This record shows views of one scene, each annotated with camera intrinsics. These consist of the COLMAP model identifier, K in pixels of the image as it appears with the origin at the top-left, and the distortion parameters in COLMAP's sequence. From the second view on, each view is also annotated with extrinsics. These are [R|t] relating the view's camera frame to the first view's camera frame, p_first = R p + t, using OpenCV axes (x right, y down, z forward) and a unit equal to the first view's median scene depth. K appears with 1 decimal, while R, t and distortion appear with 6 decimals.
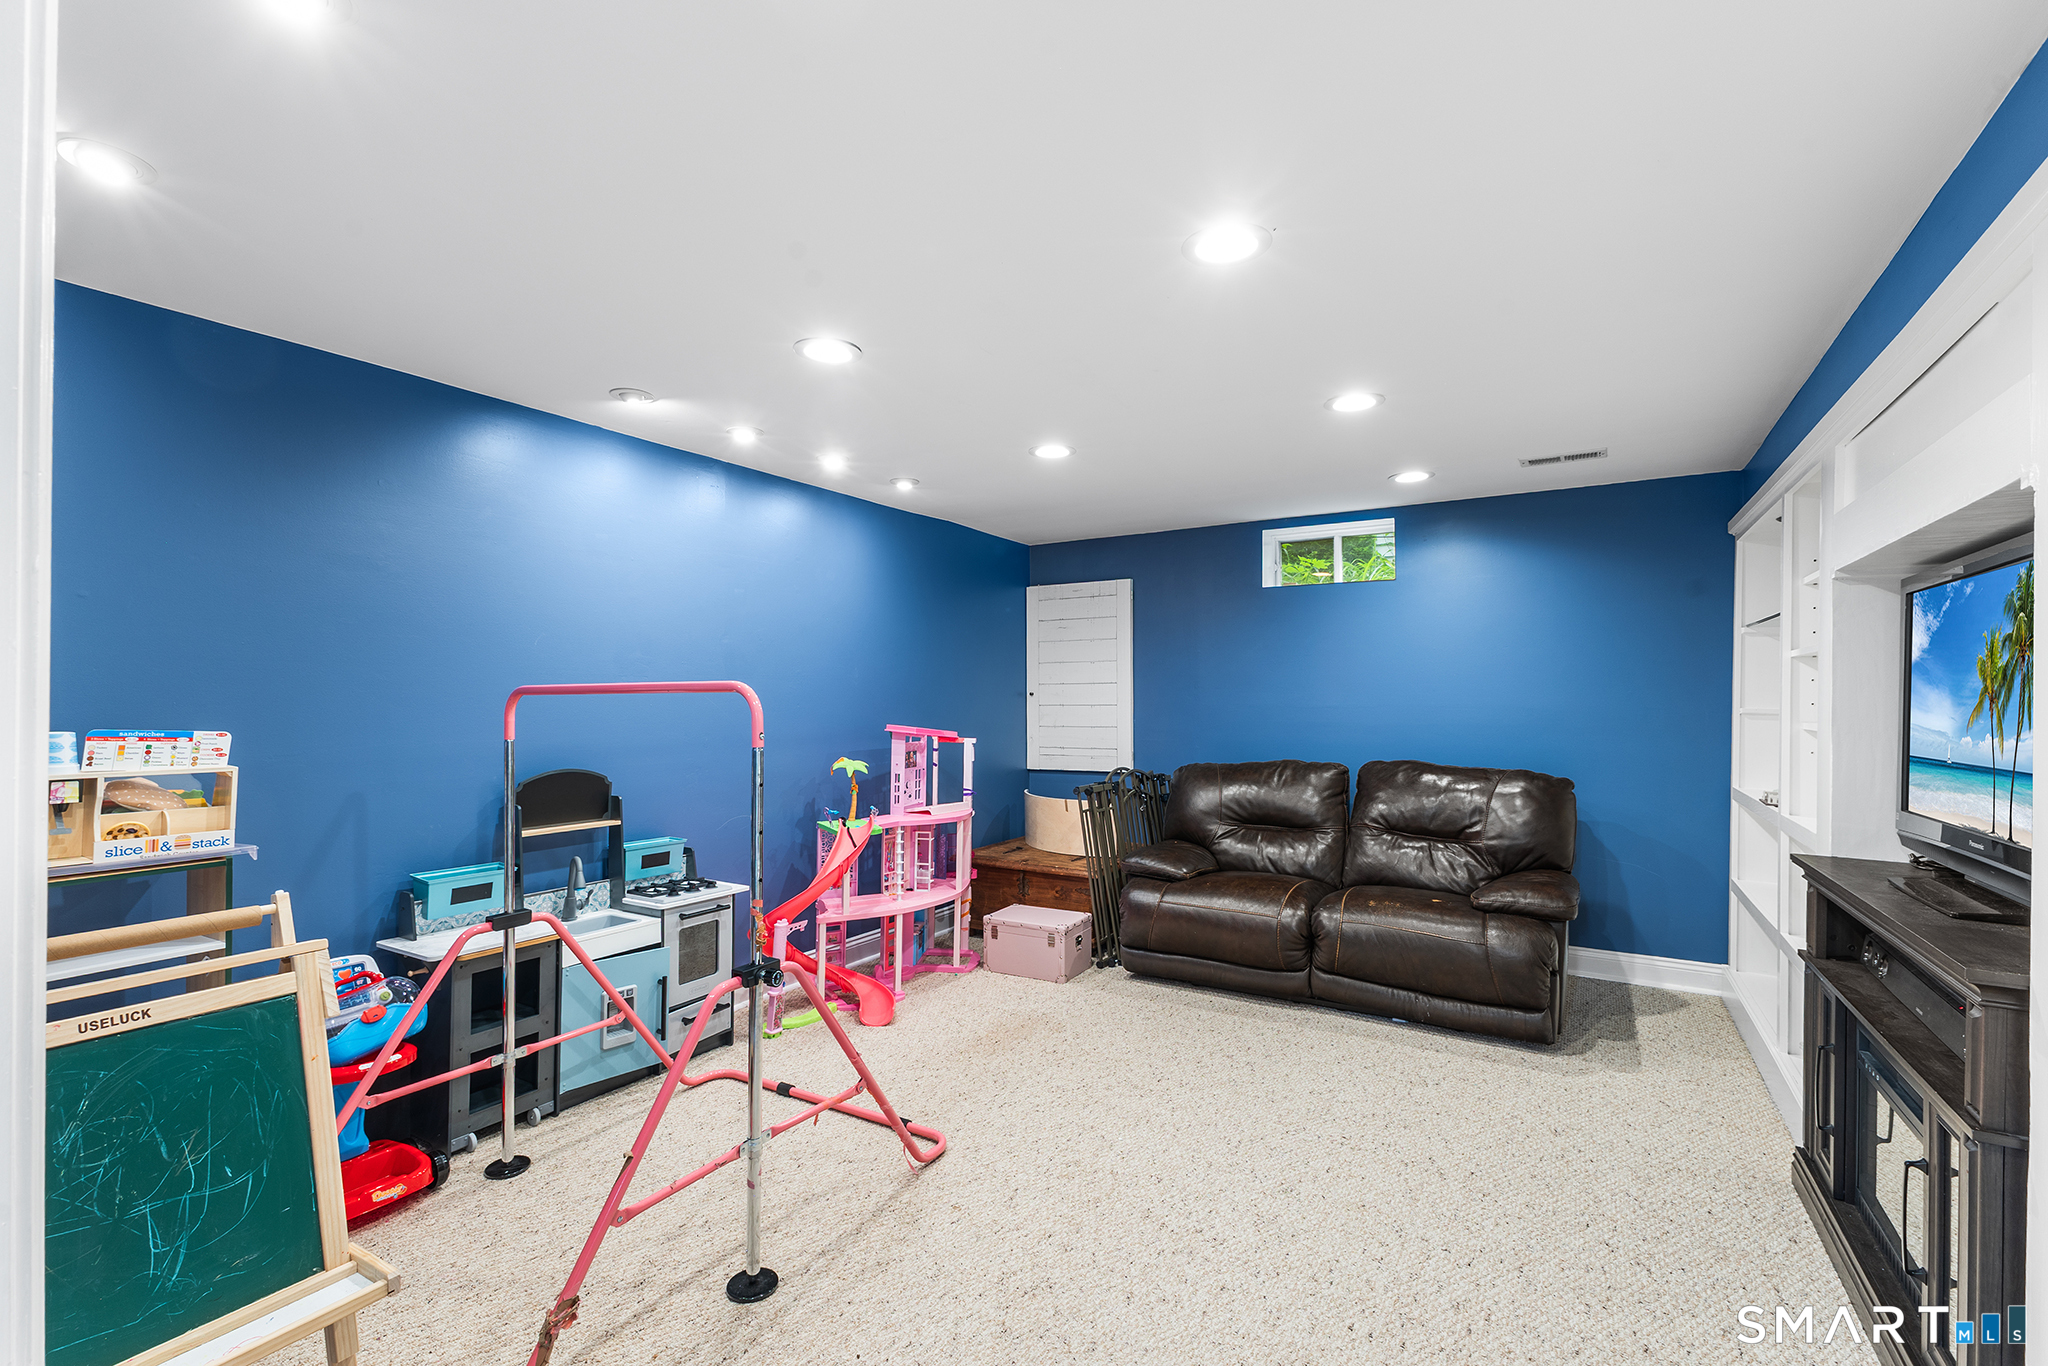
lens RADIAL K [[901.2, 0, 1024.0], [0, 901.2, 683.0], [0, 0, 1]] dist [0.001588, -0.000353]
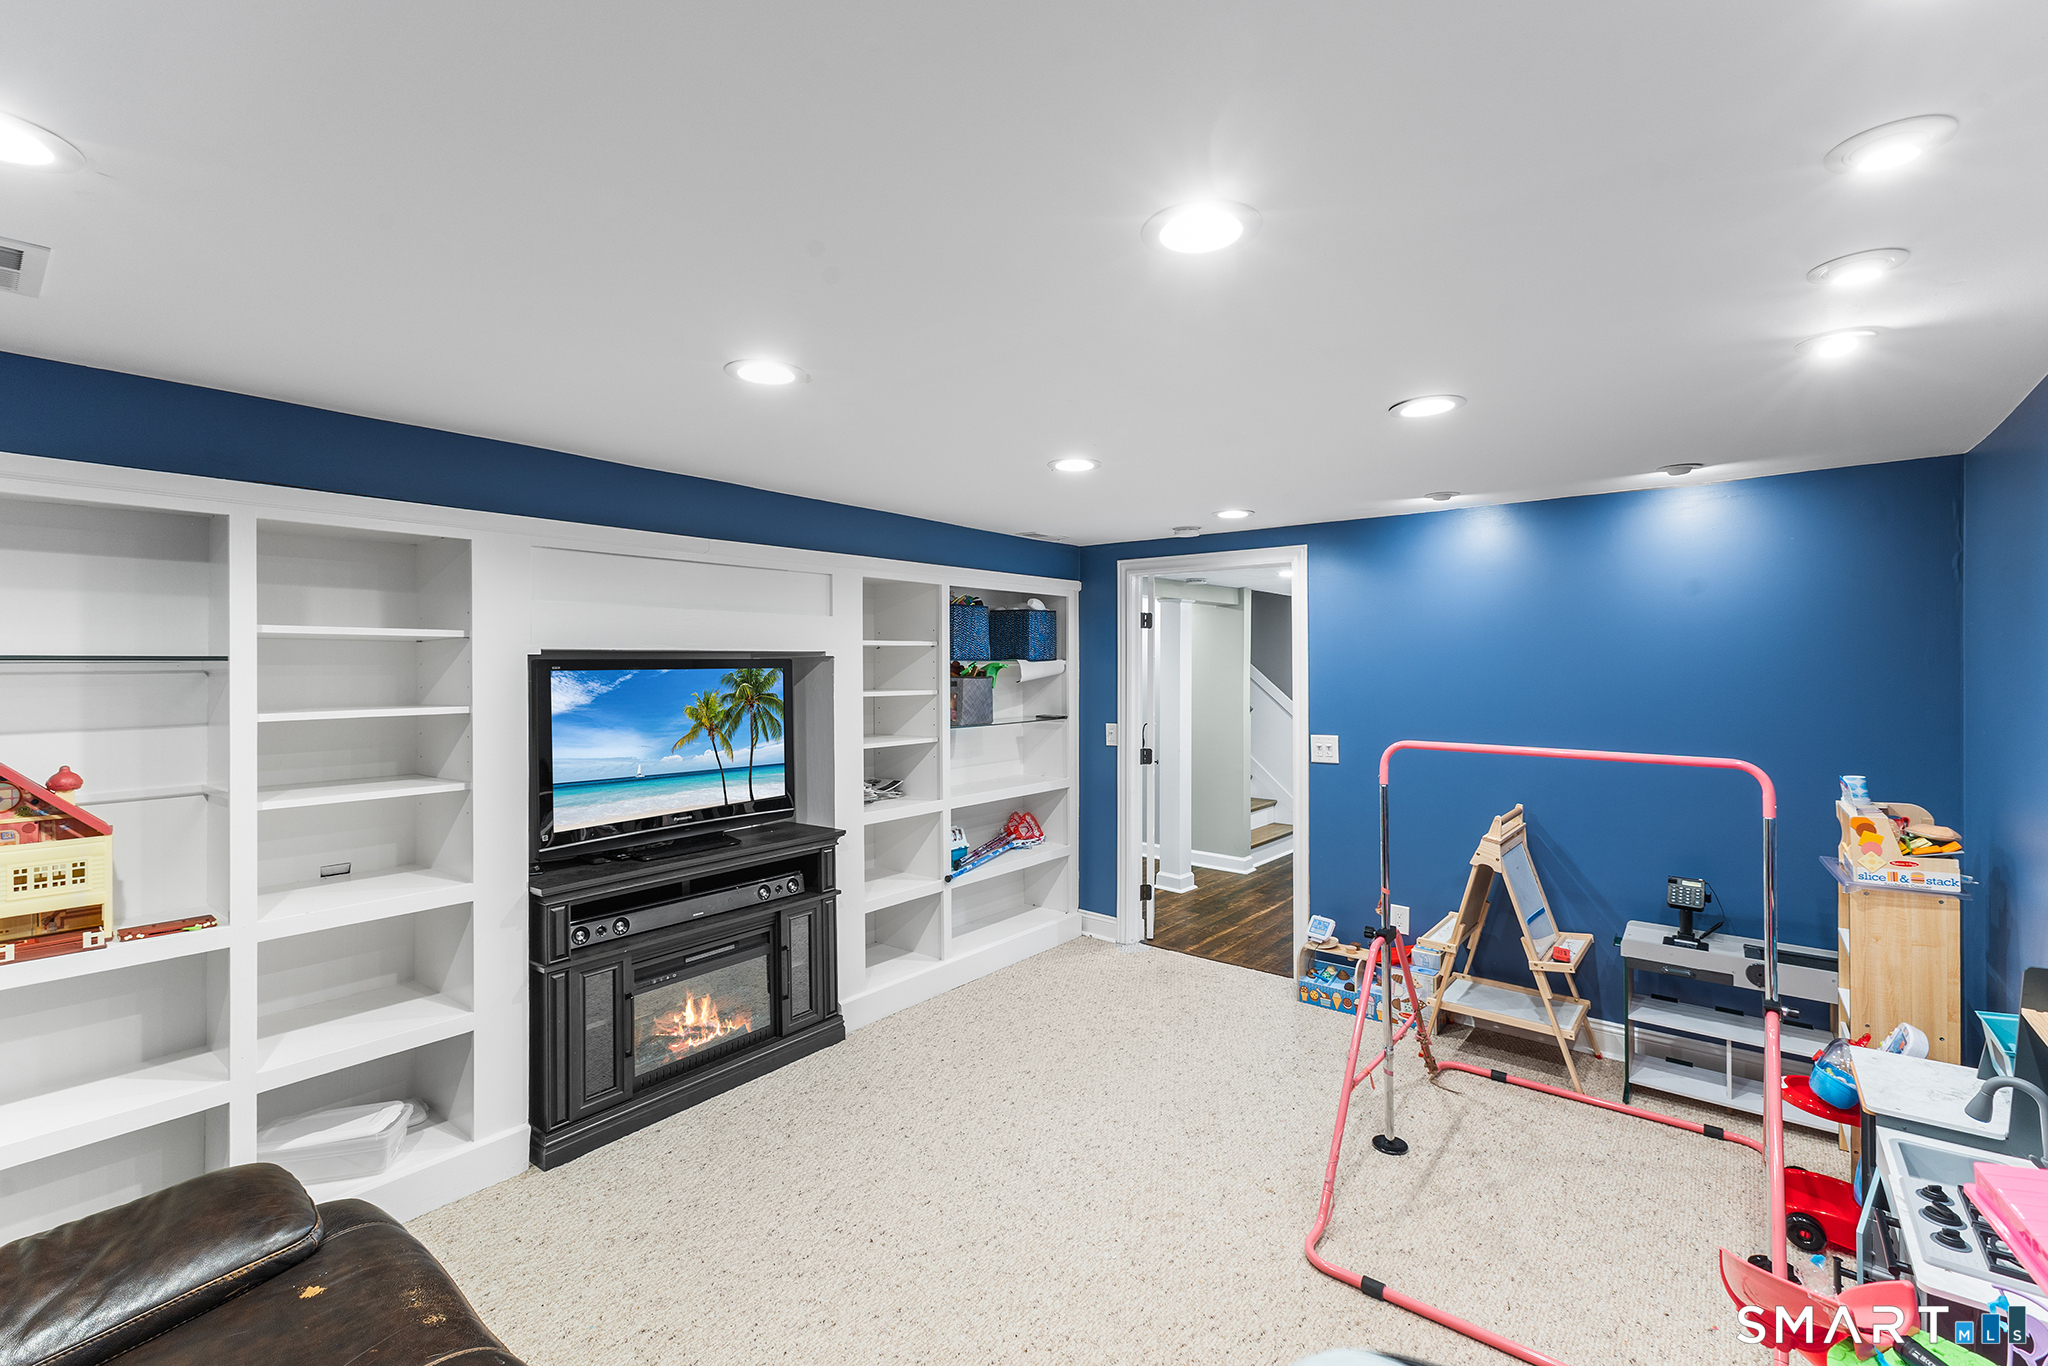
lens RADIAL K [[901.2, 0, 1024.0], [0, 901.2, 683.0], [0, 0, 1]] dist [0.001588, -0.000353]
pose [[-0.991869, -0.000847, 0.127257, 0.088685], [-0.000227, 0.999988, 0.004892, -0.083314], [-0.127259, 0.004823, -0.991858, 2.064261]]
